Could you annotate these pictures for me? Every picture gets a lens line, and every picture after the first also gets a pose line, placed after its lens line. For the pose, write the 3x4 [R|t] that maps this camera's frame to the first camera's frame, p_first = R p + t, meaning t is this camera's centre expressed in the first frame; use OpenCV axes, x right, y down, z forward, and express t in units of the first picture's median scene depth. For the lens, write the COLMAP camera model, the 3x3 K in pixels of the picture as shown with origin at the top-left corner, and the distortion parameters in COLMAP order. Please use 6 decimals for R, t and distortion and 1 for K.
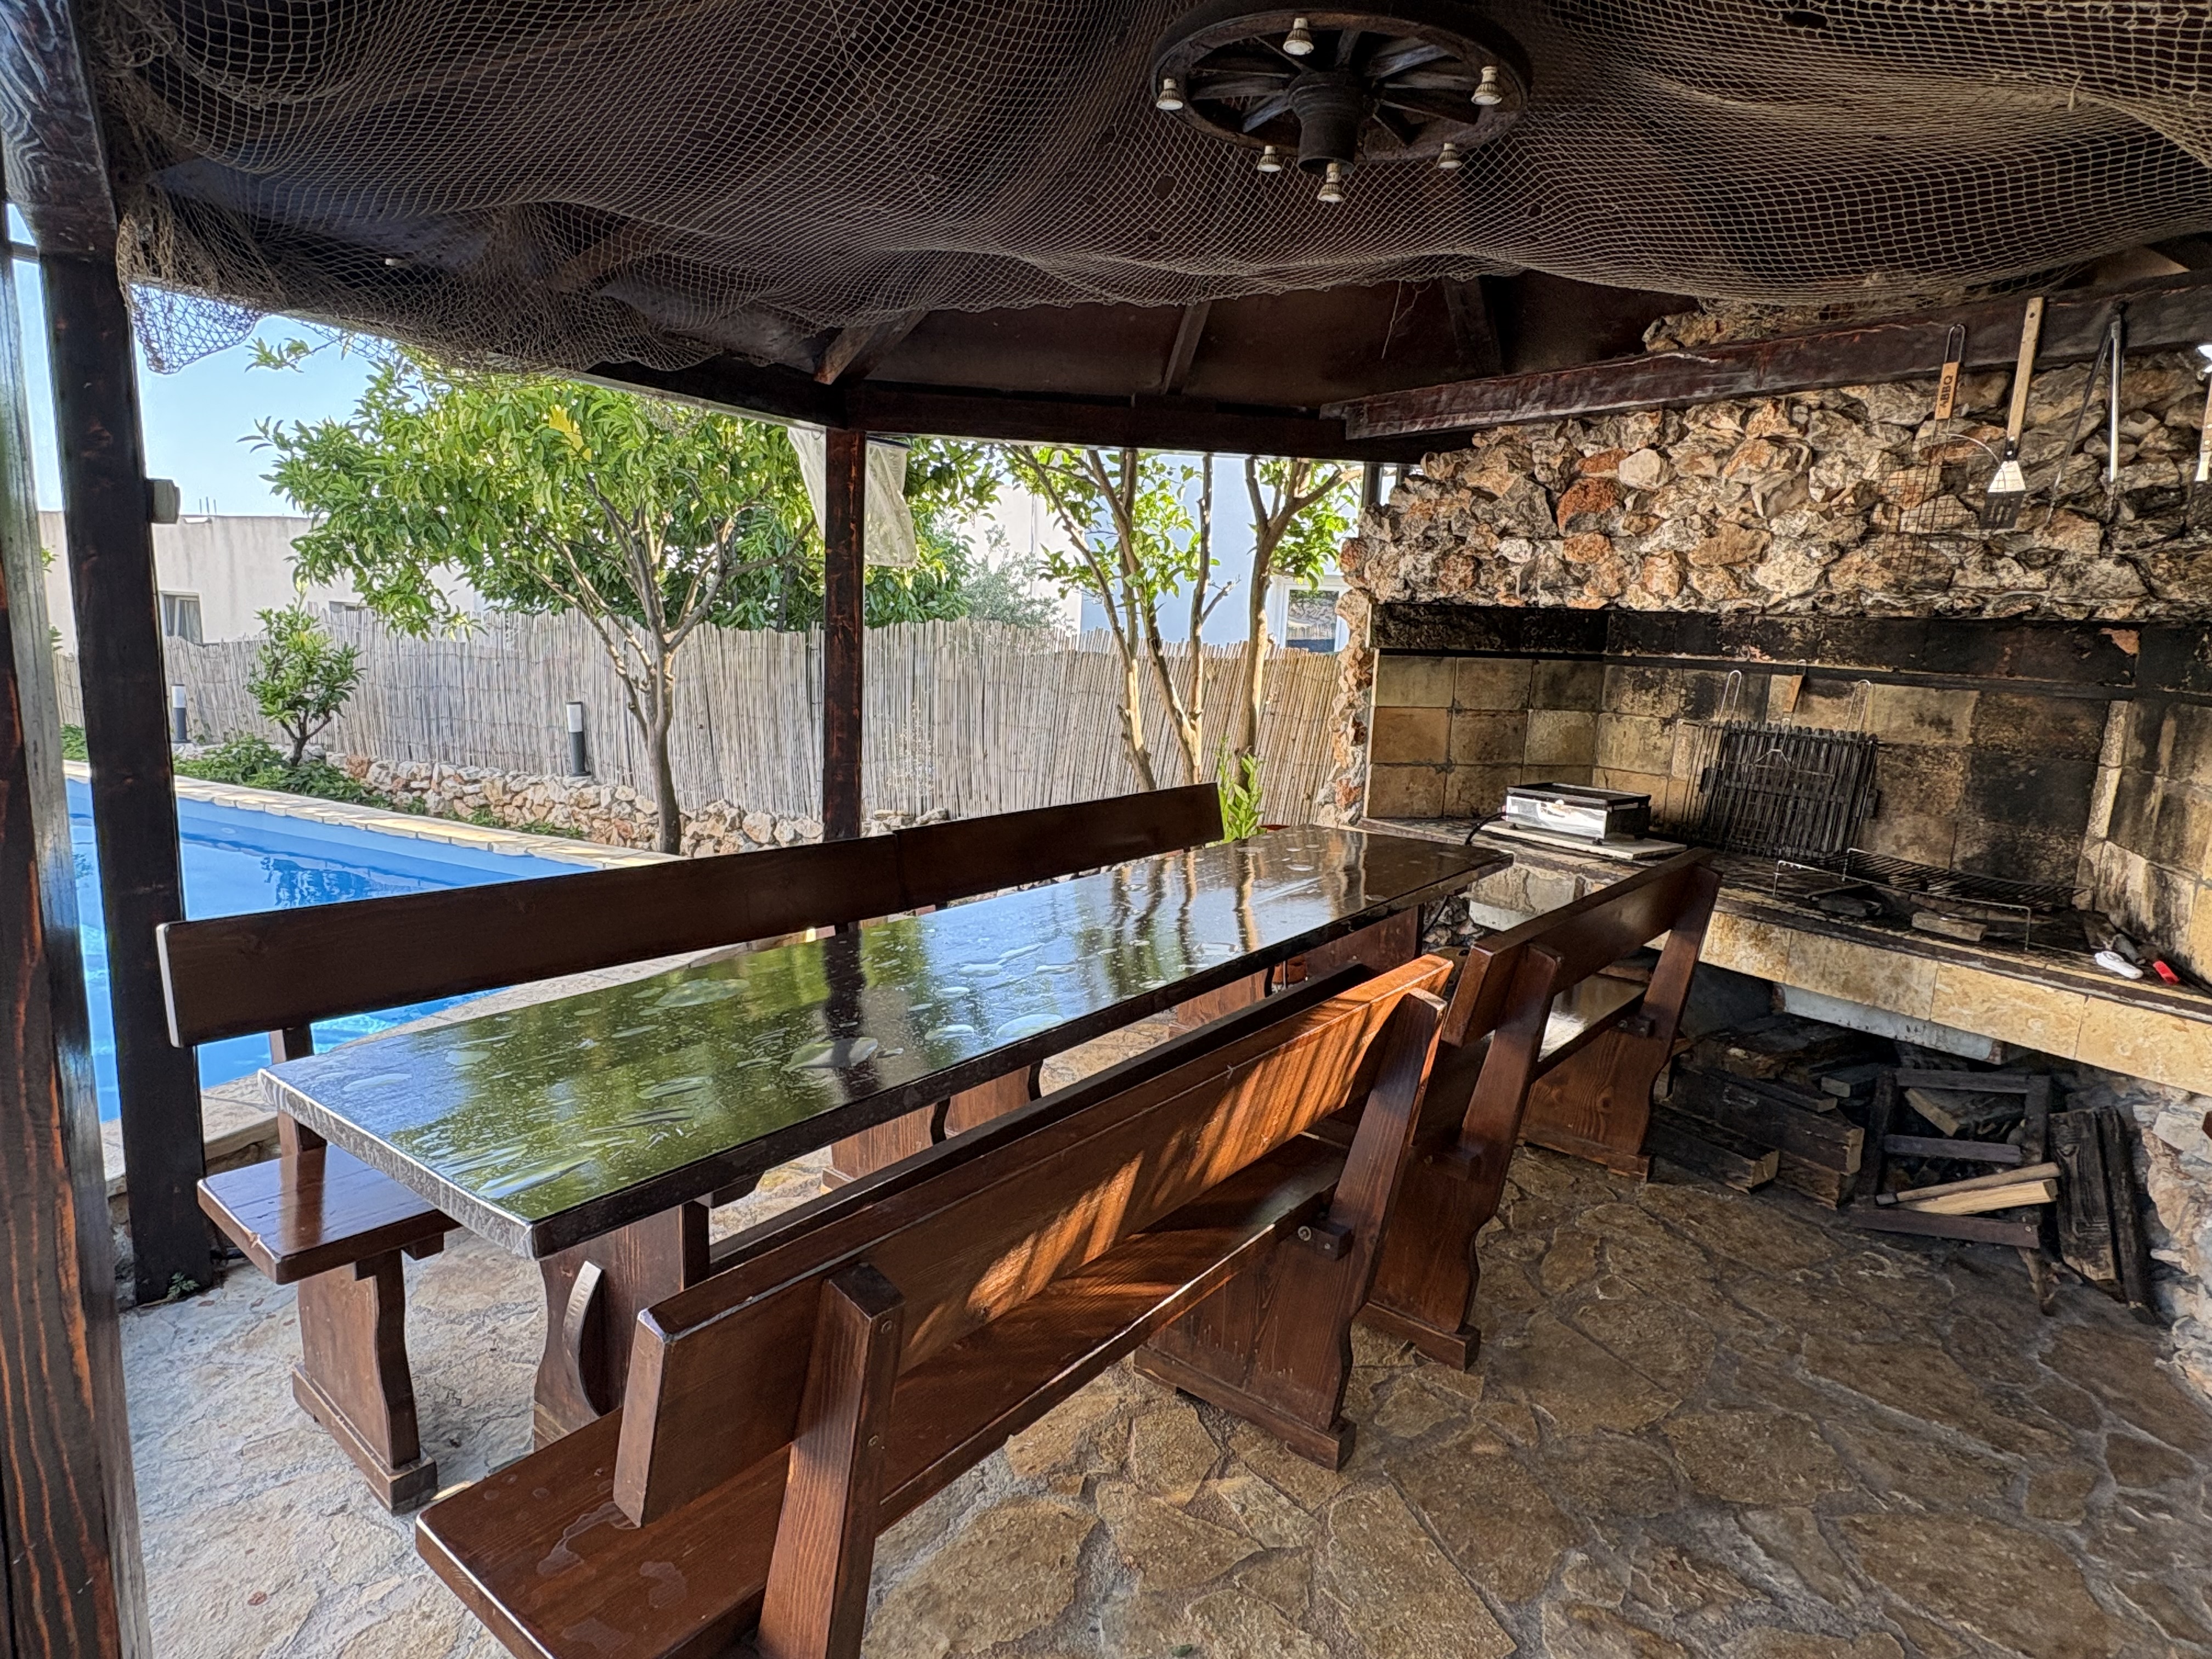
lens RADIAL K [[1223.2, 0, 1099.8], [0, 1223.2, 830.0], [0, 0, 1]] dist [-0.000801, -0.000107]
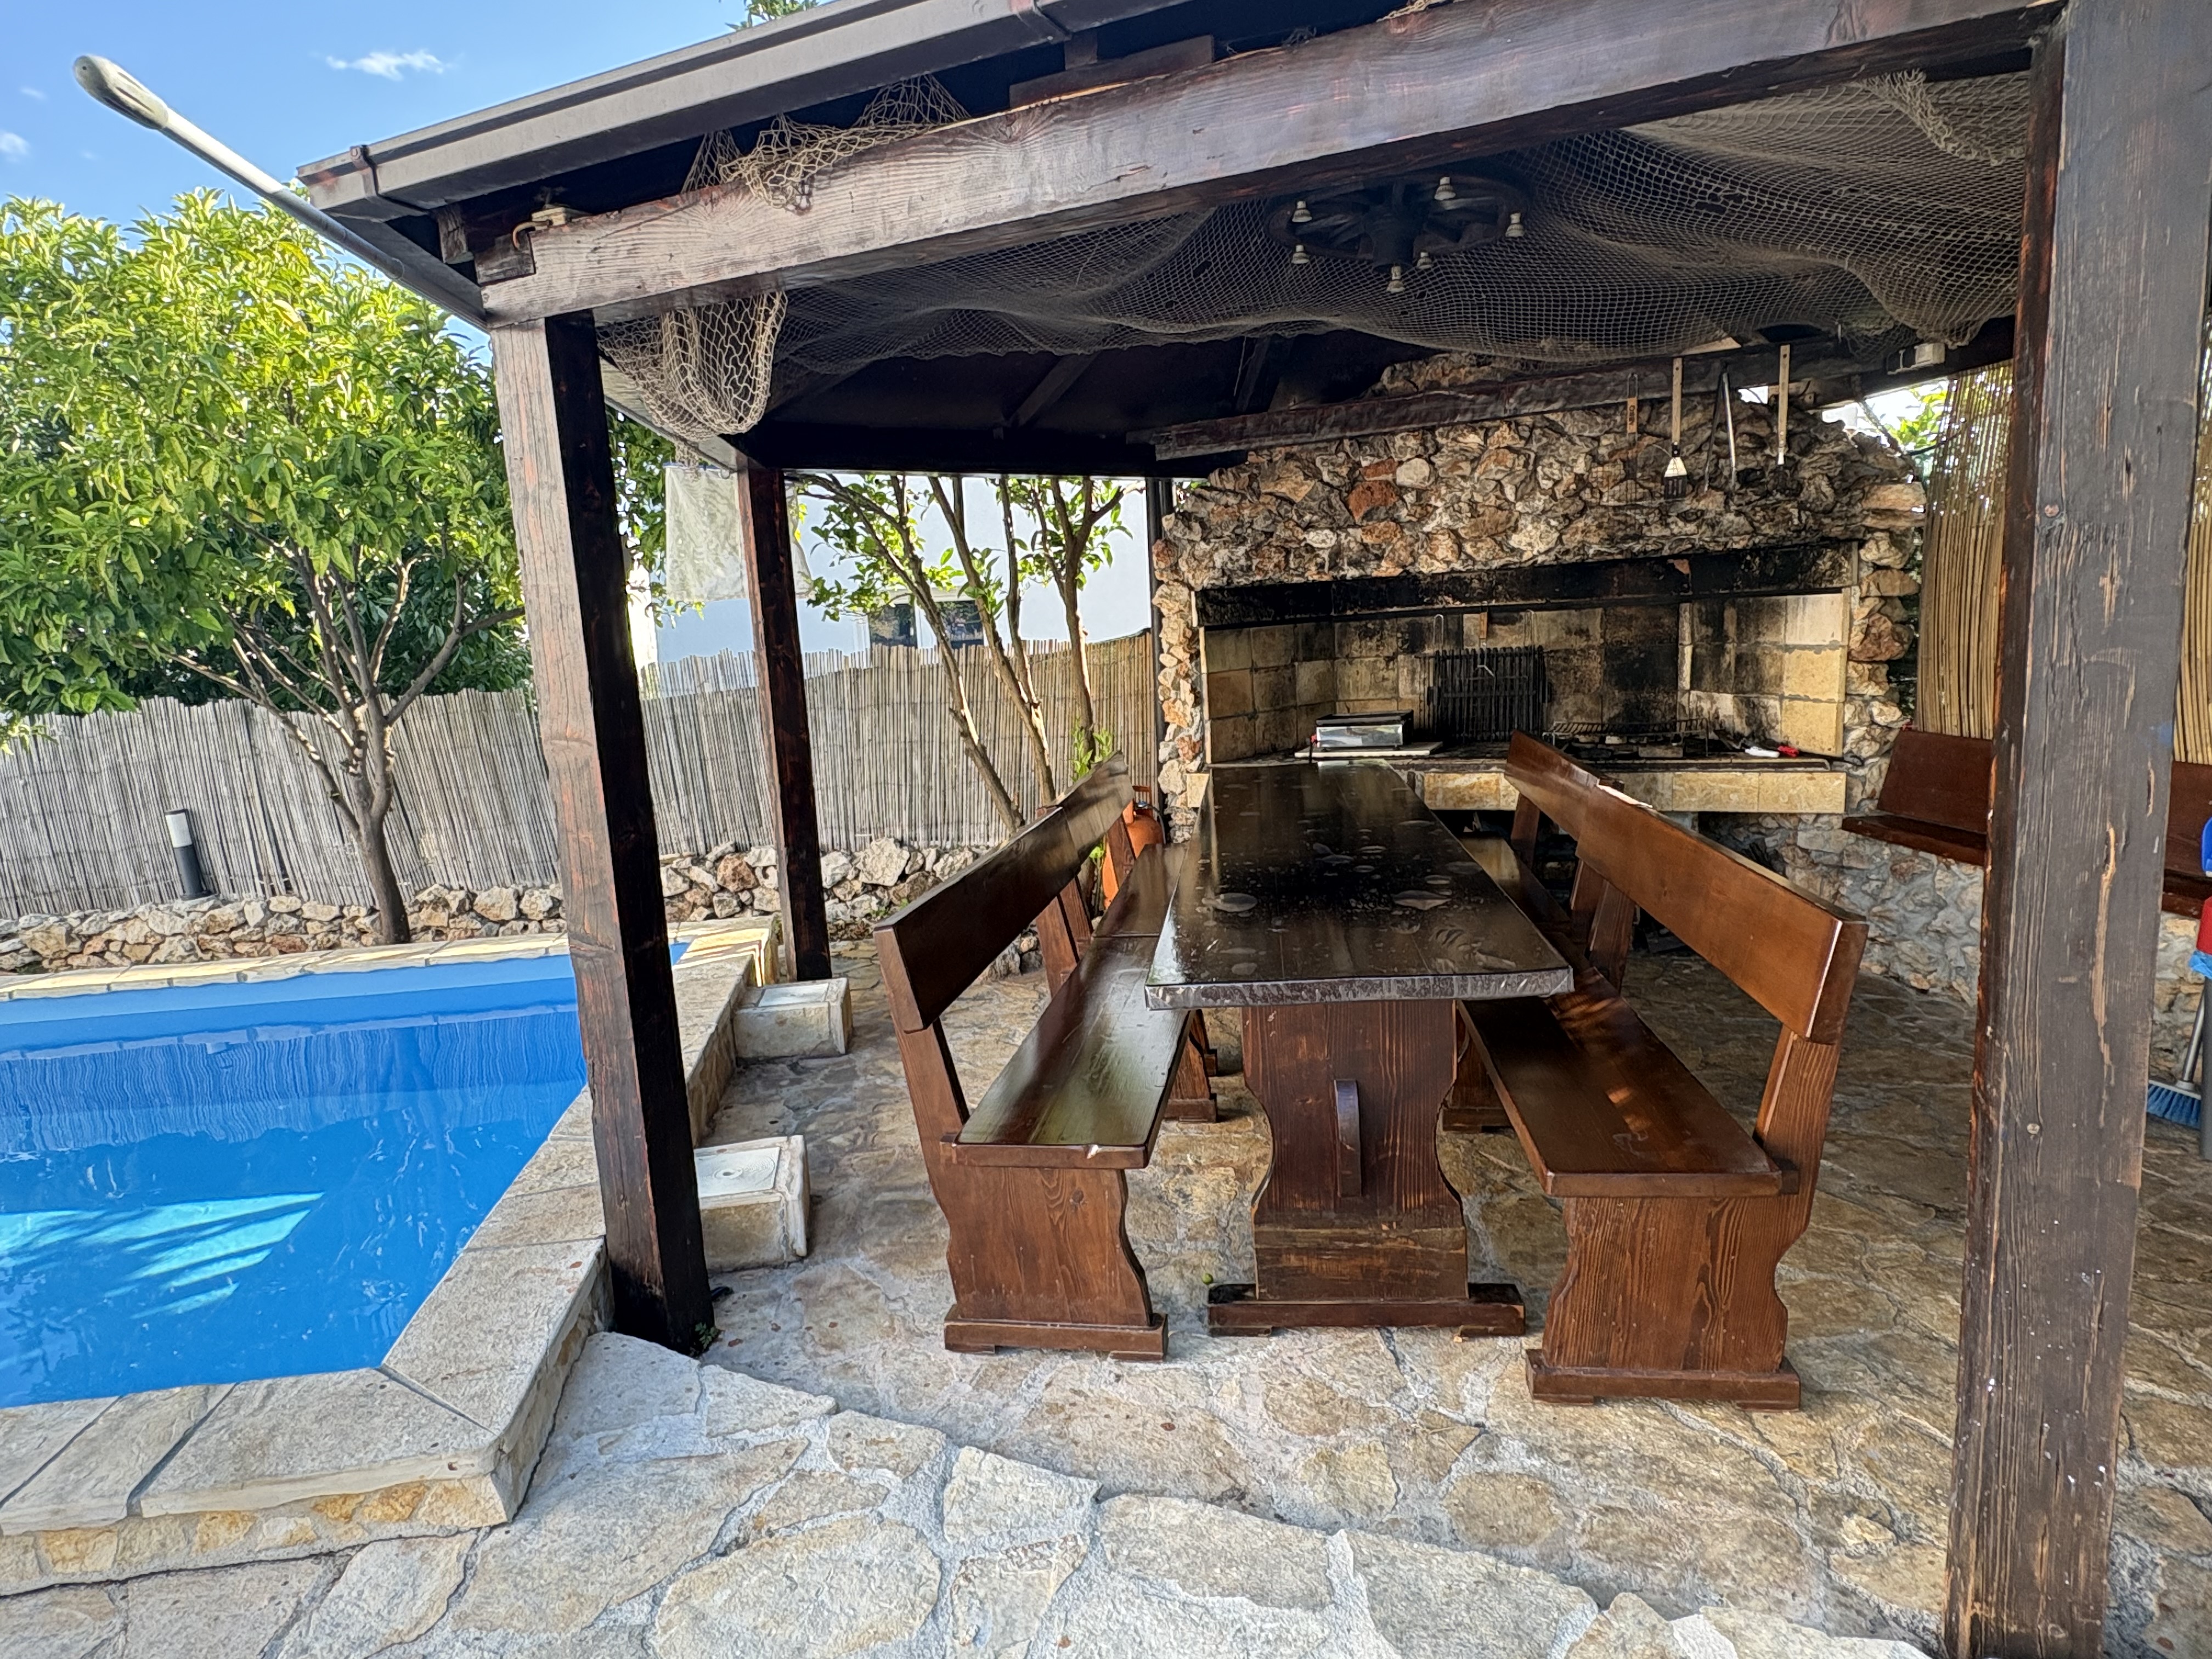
lens RADIAL K [[1214.1, 0, 1103.1], [0, 1214.1, 832.5], [0, 0, 1]] dist [0.001867, -0.001250]
pose [[0.865375, -0.178870, 0.468115, -0.577336], [0.184762, 0.982204, 0.033749, -0.004258], [-0.465820, 0.057285, 0.883023, -0.034767]]
